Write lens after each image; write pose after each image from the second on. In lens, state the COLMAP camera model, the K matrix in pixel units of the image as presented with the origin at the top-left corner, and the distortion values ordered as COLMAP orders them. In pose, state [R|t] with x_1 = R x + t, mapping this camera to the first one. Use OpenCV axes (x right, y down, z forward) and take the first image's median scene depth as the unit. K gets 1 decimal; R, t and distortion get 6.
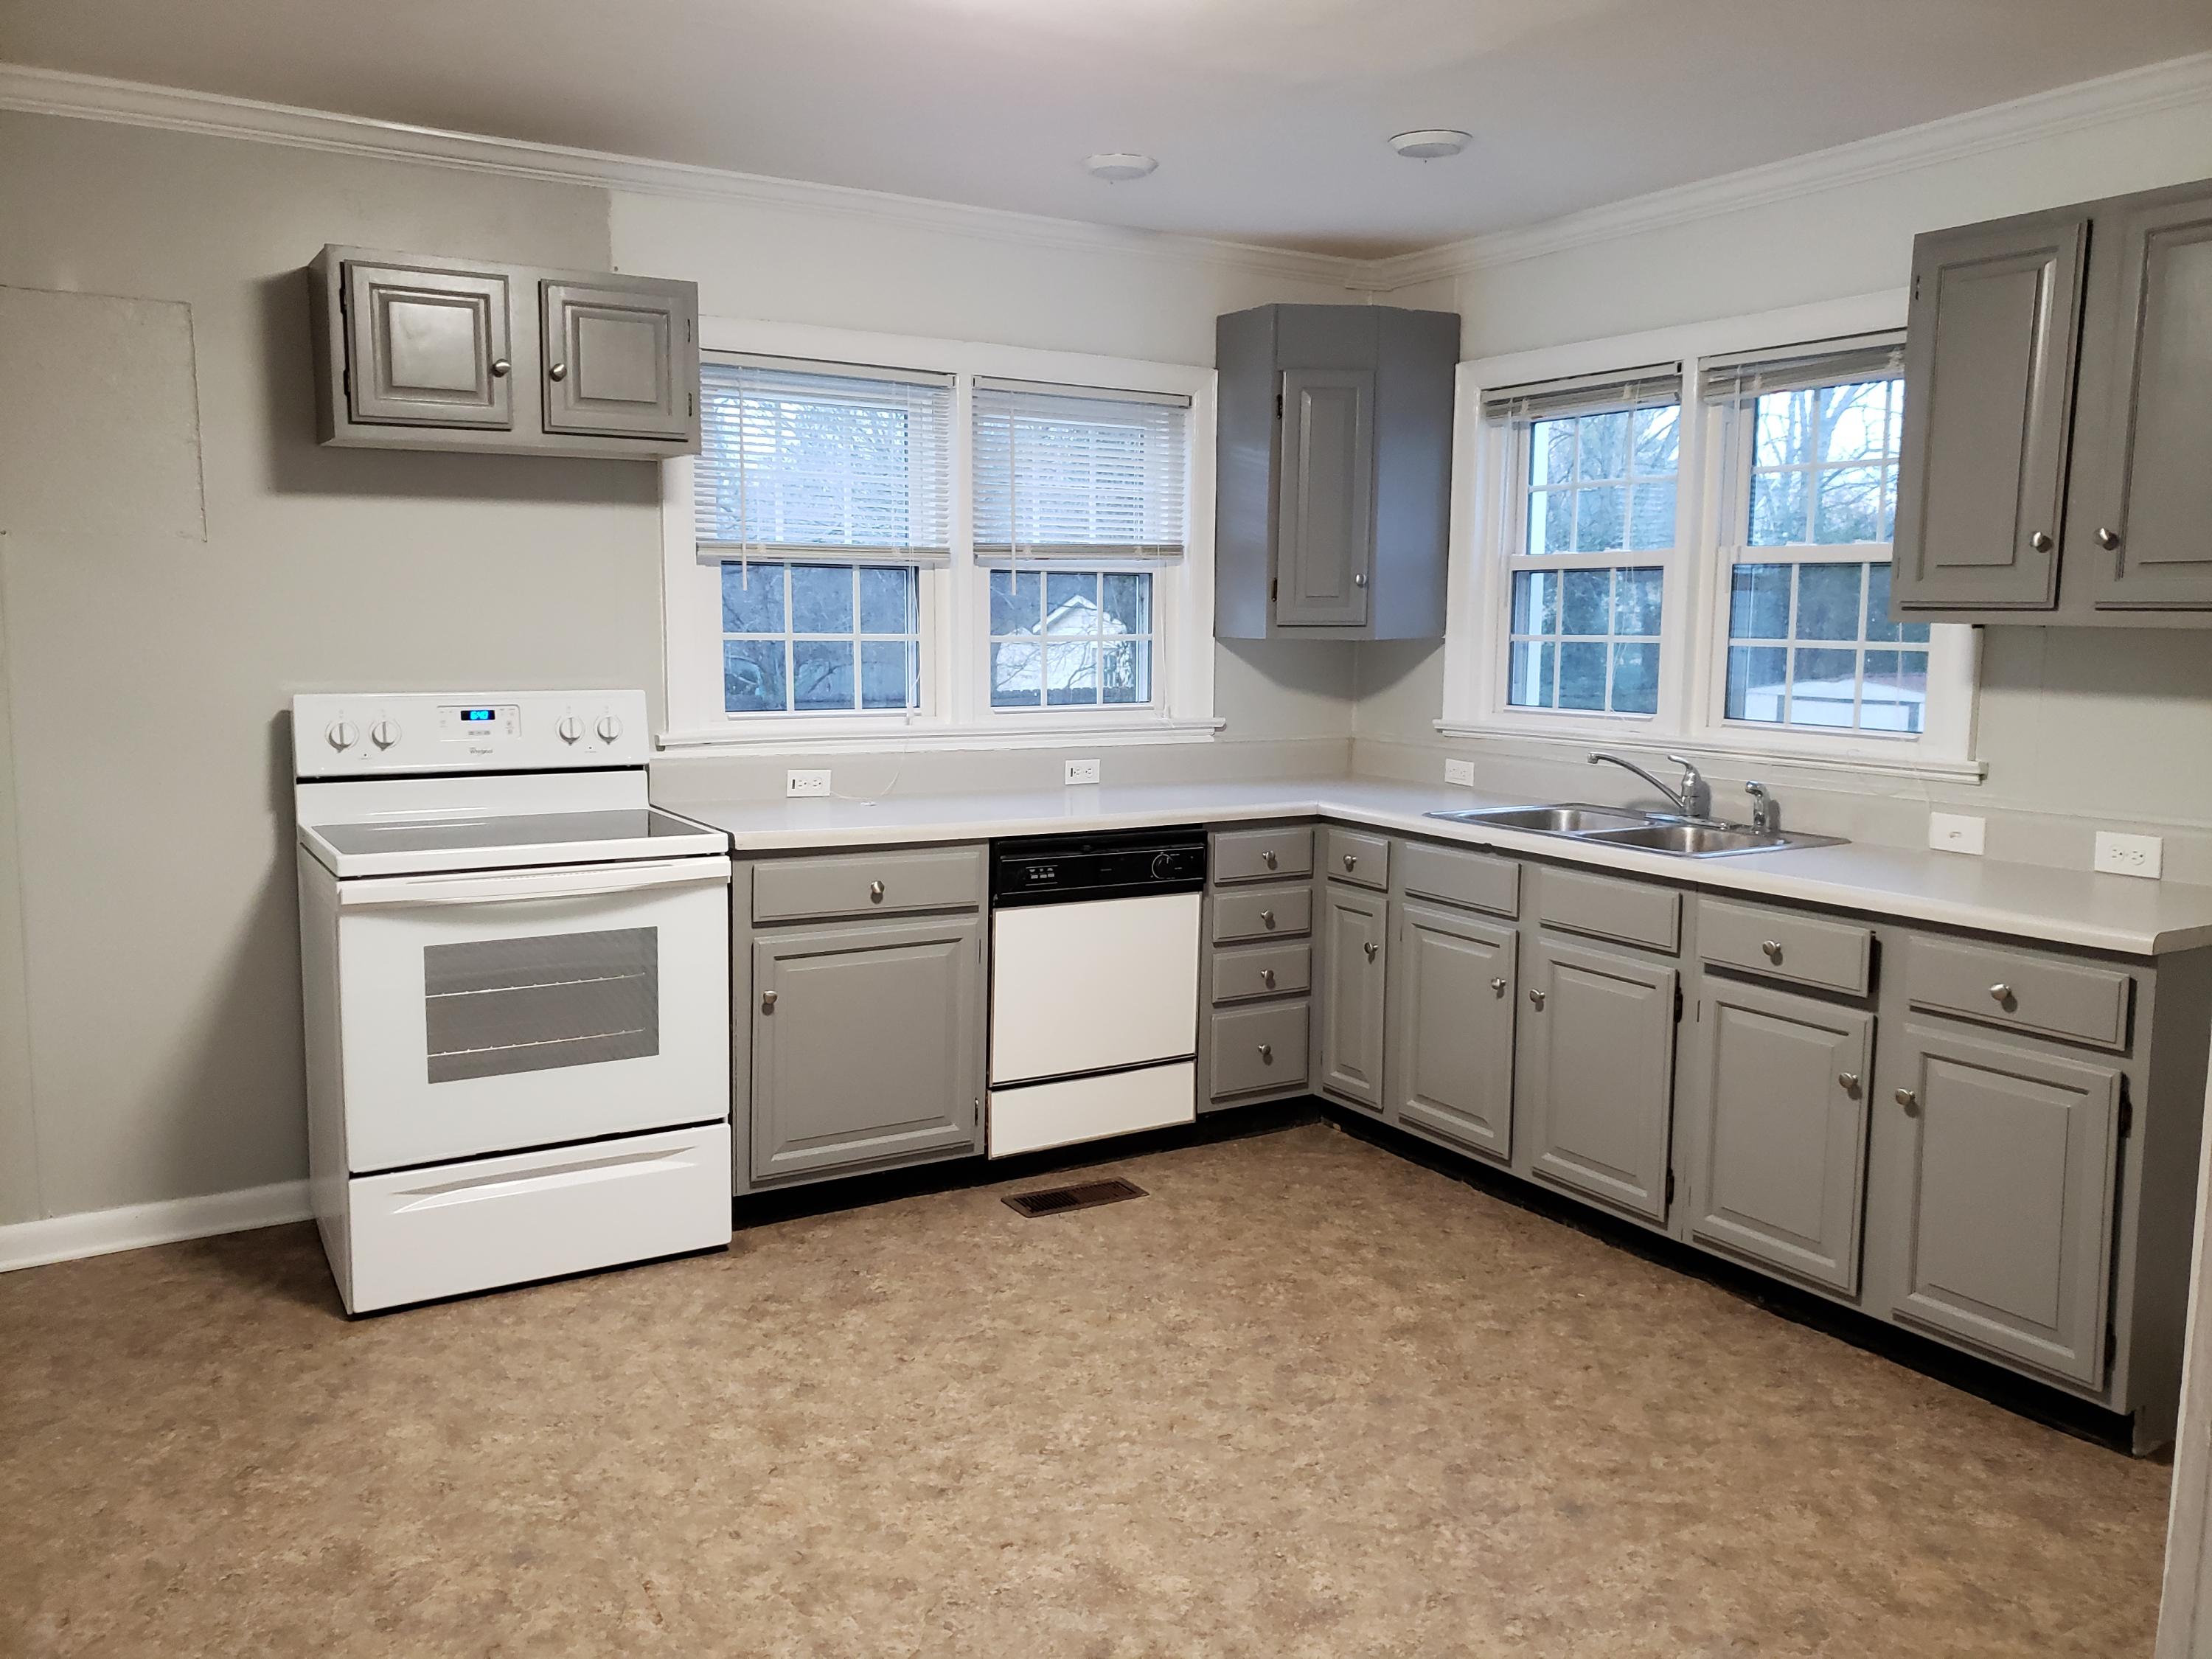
lens RADIAL K [[1763.3, 0, 1128.6], [0, 1763.3, 838.1], [0, 0, 1]] dist [0.015598, -0.006730]
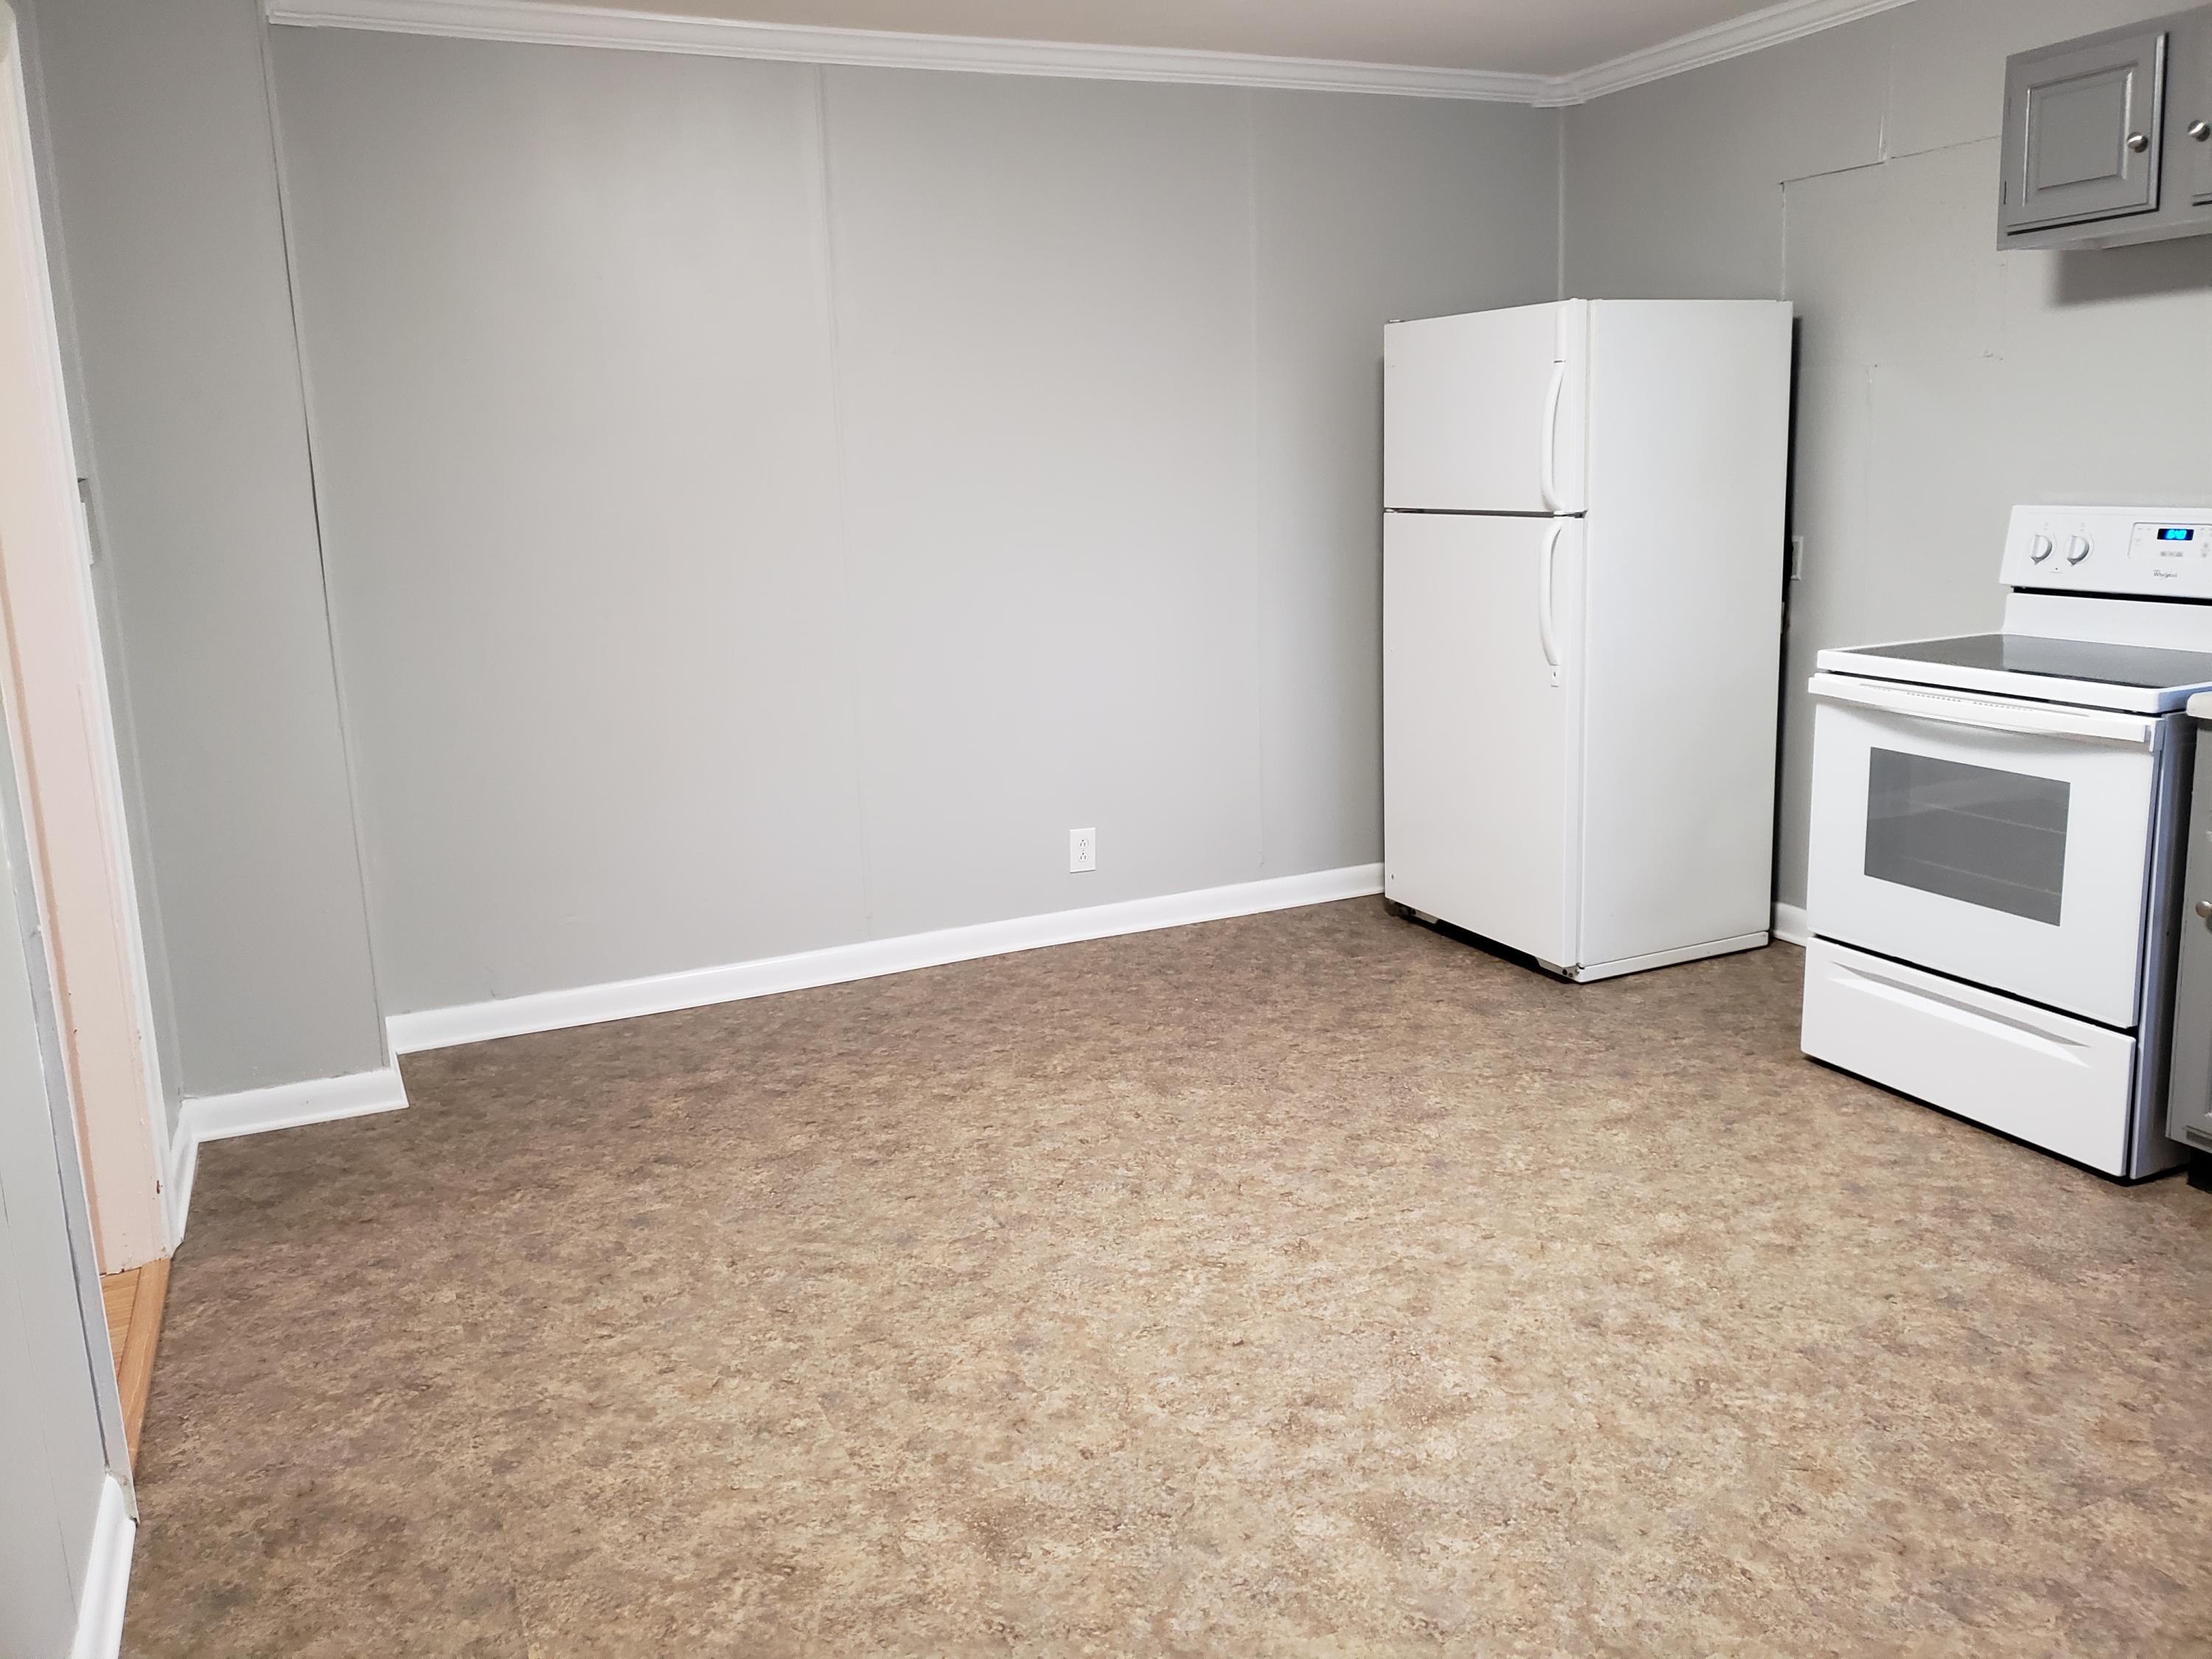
lens RADIAL K [[1763.3, 0, 1127.6], [0, 1763.3, 807.2], [0, 0, 1]] dist [0.015598, -0.006730]
pose [[-0.150873, 0.193461, -0.969438, 0.761302], [-0.096660, 0.973077, 0.209230, -0.088524], [0.983816, 0.125273, -0.128111, 0.750960]]
